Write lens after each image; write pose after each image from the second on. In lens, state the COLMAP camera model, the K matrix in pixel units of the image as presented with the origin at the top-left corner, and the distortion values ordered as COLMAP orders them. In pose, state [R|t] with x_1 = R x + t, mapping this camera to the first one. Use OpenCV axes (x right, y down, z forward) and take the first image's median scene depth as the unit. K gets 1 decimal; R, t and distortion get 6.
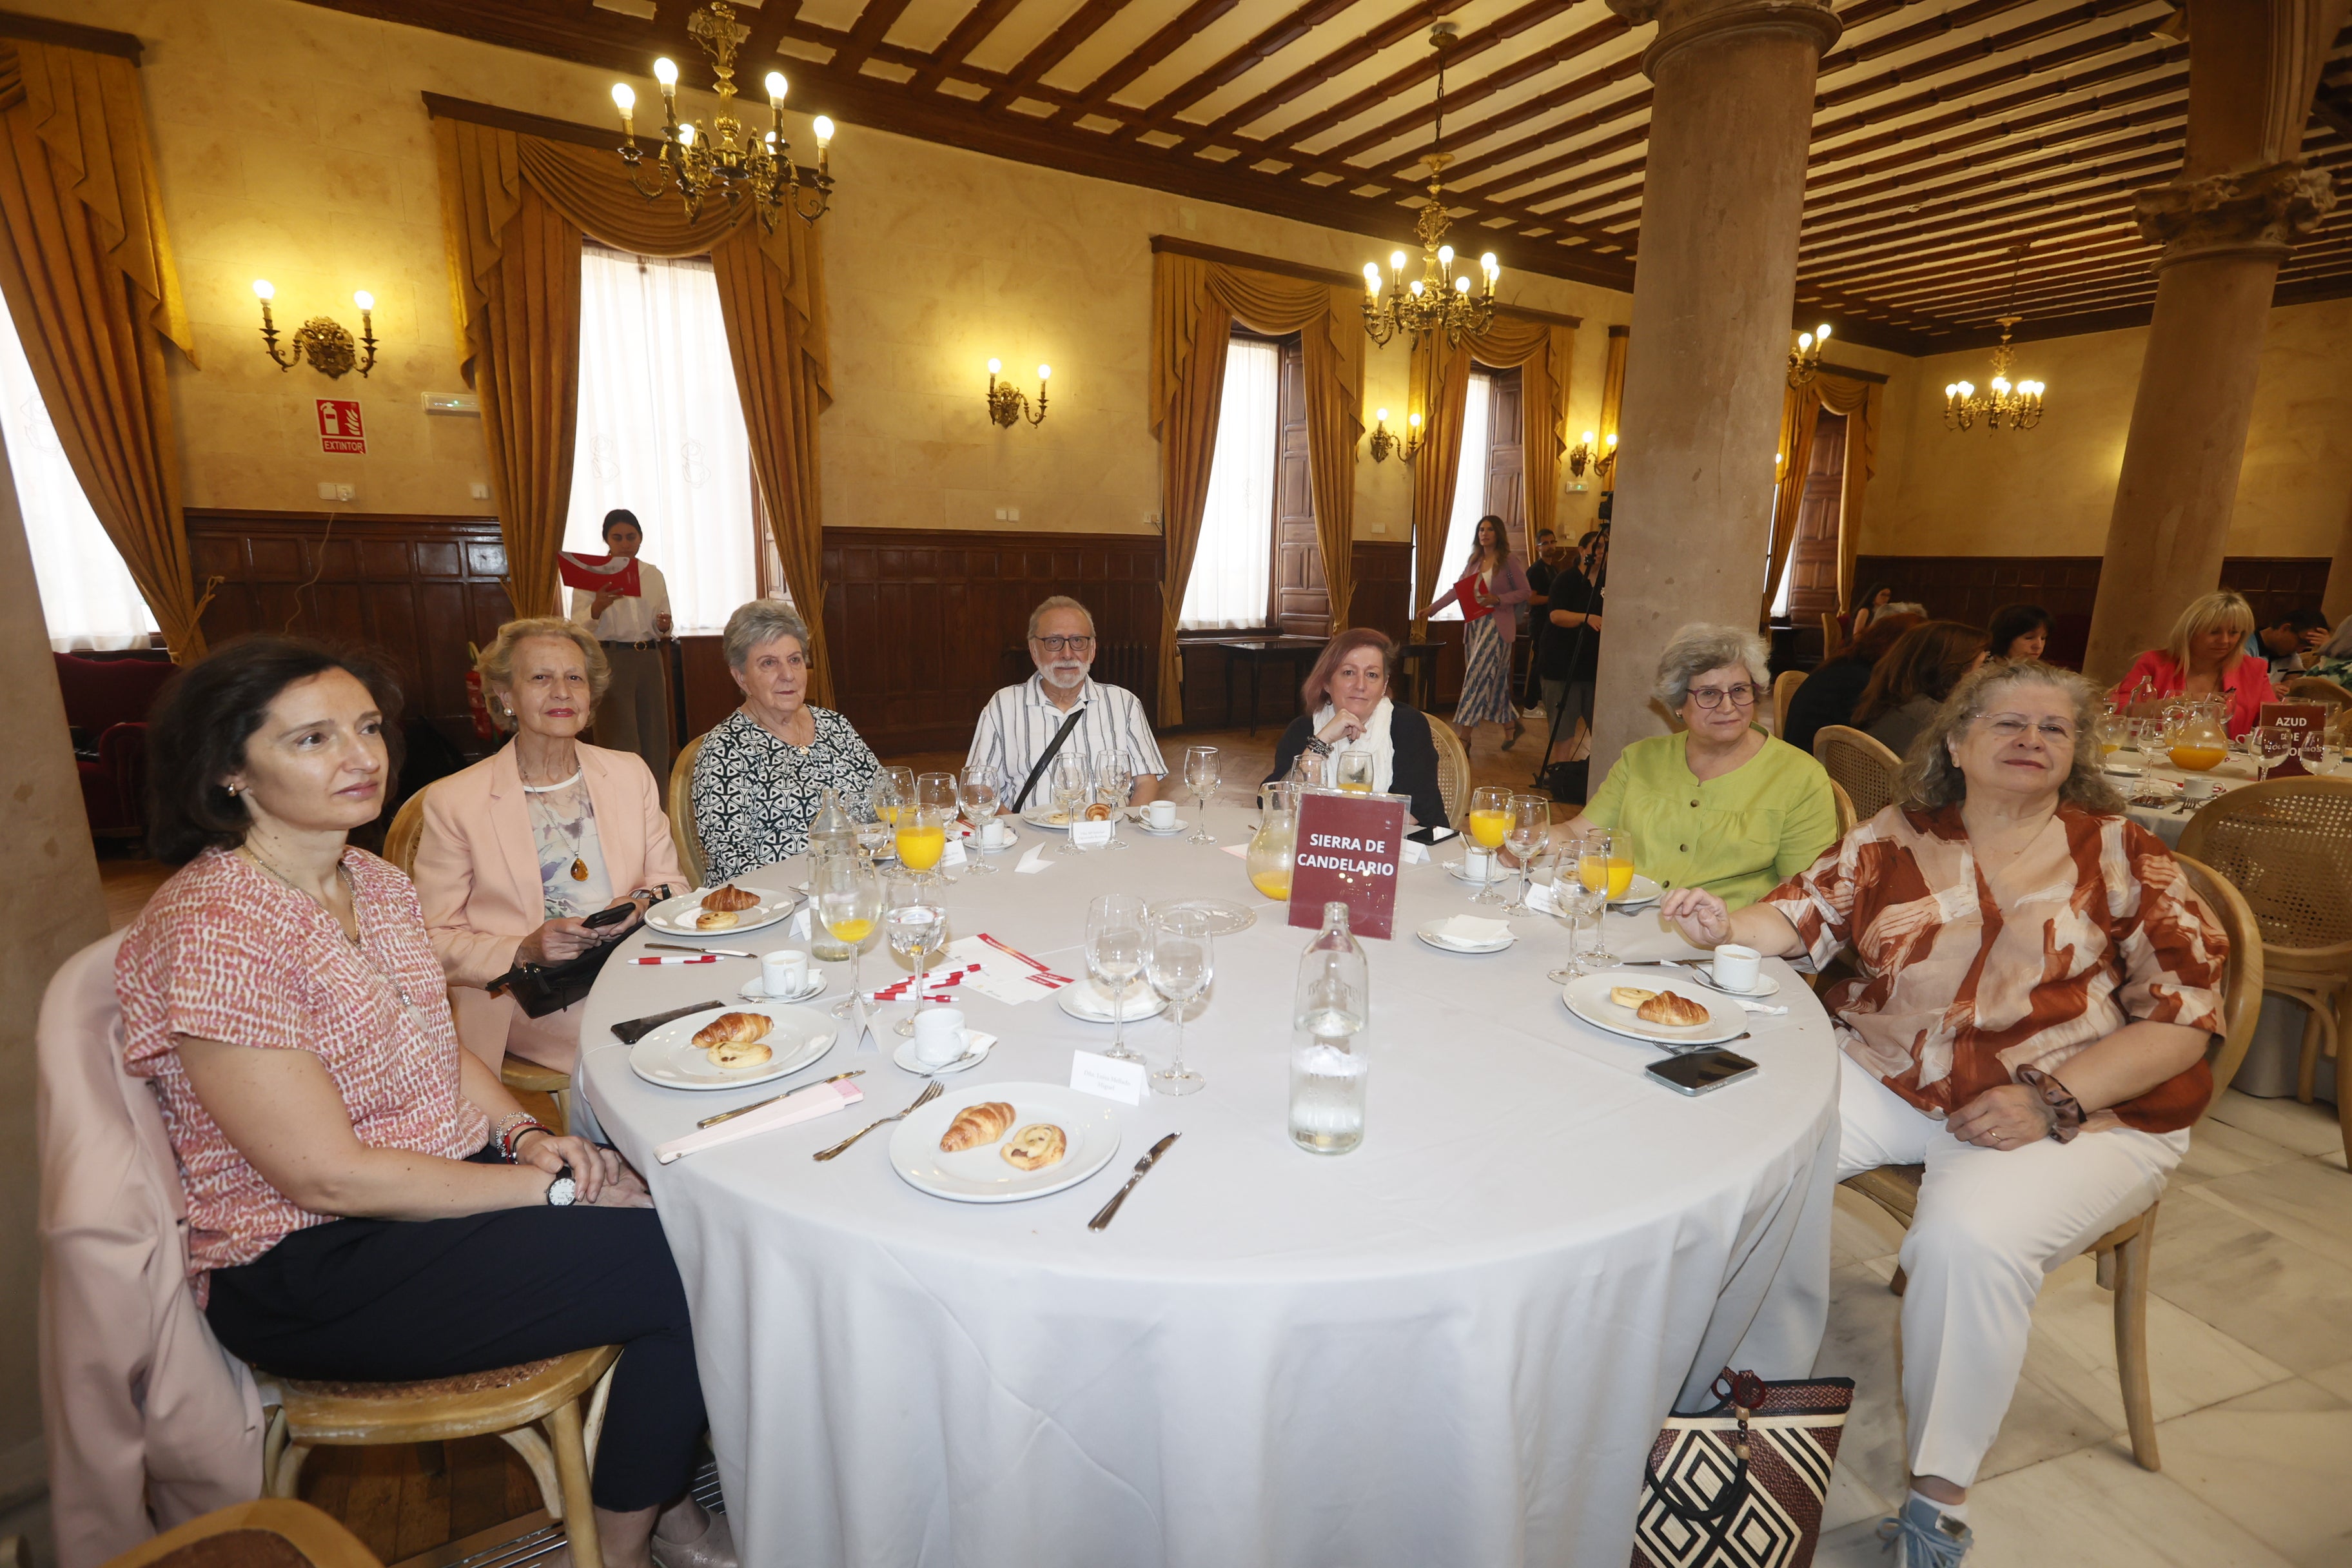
lens RADIAL K [[1086.8, 0, 1183.9], [0, 1086.8, 782.8], [0, 0, 1]] dist [-0.001950, 0.001369]
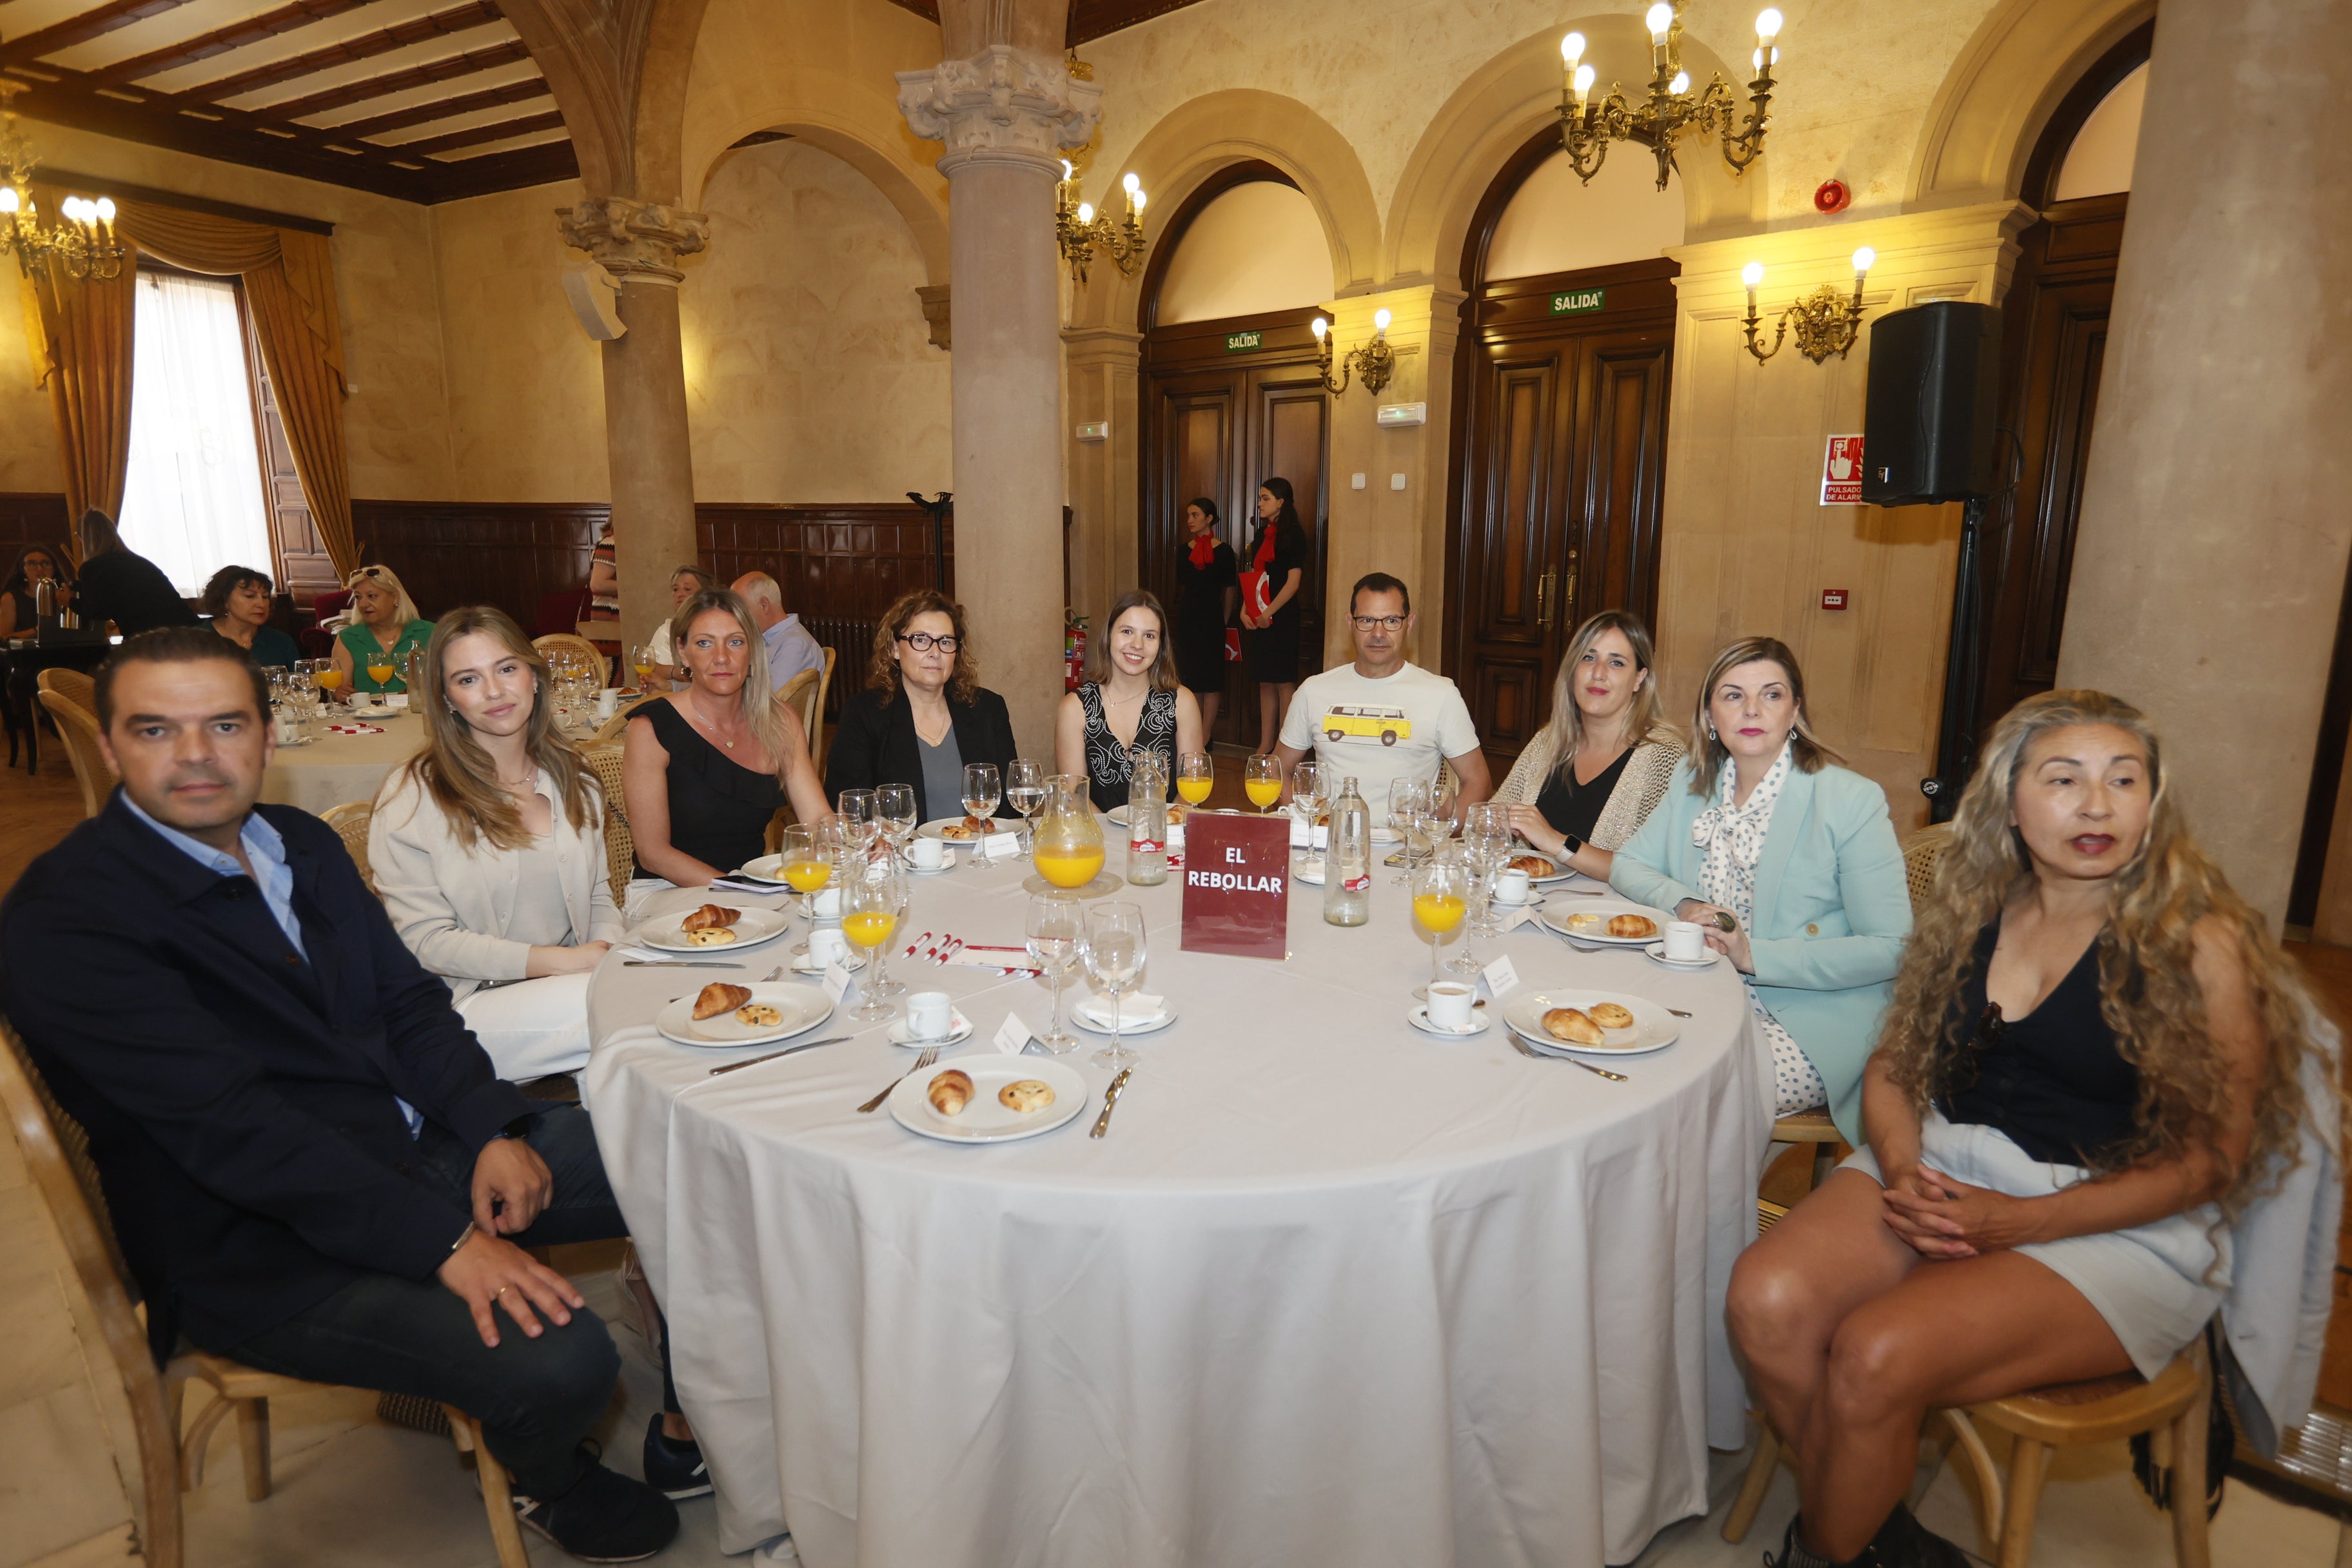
lens RADIAL K [[1306.7, 0, 1179.7], [0, 1306.7, 783.7], [0, 0, 1]] dist [0.000921, 0.002810]
pose [[0.883898, -0.095509, 0.457824, 1.327682], [0.094895, 0.995188, 0.024403, -0.026421], [-0.457952, 0.021876, 0.888708, 0.156418]]
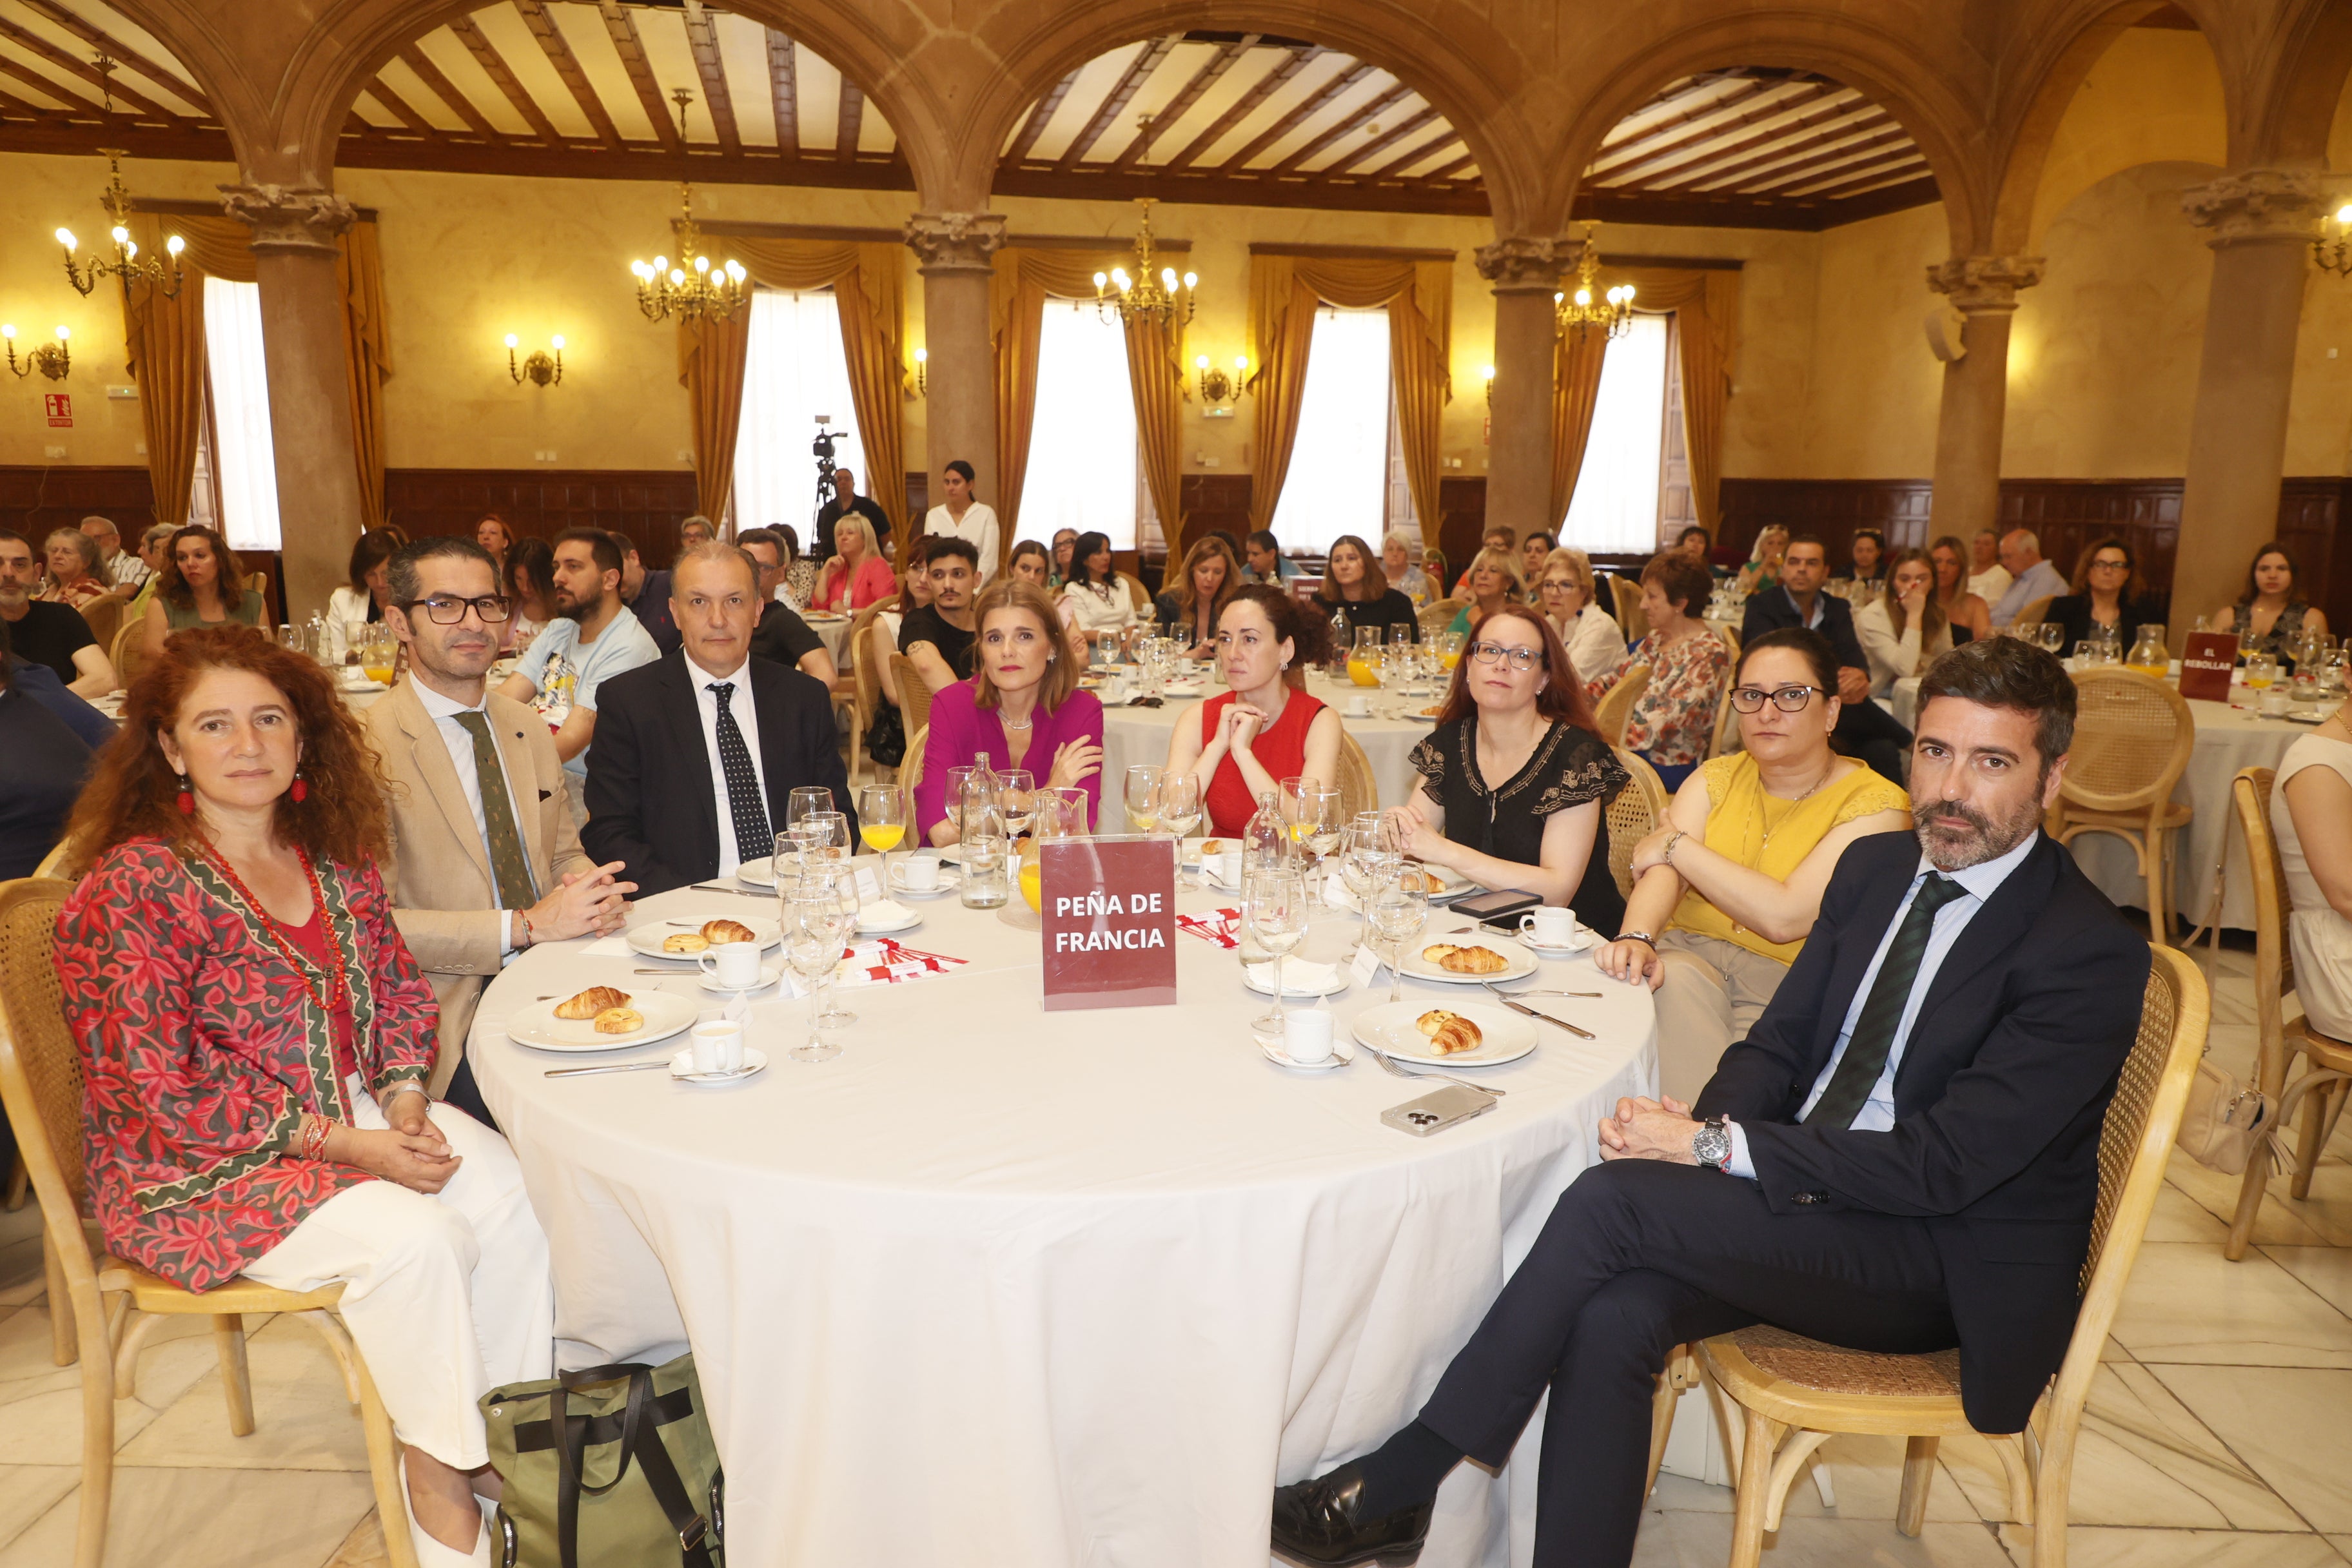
lens RADIAL K [[1623.2, 0, 1166.7], [0, 1623.2, 780.5], [0, 0, 1]] dist [0.001206, 0.002132]
pose [[0.940163, 0.053957, -0.336426, 1.264088], [-0.062121, 0.997977, -0.013543, 0.110749], [0.335015, 0.033632, 0.941612, -0.531803]]
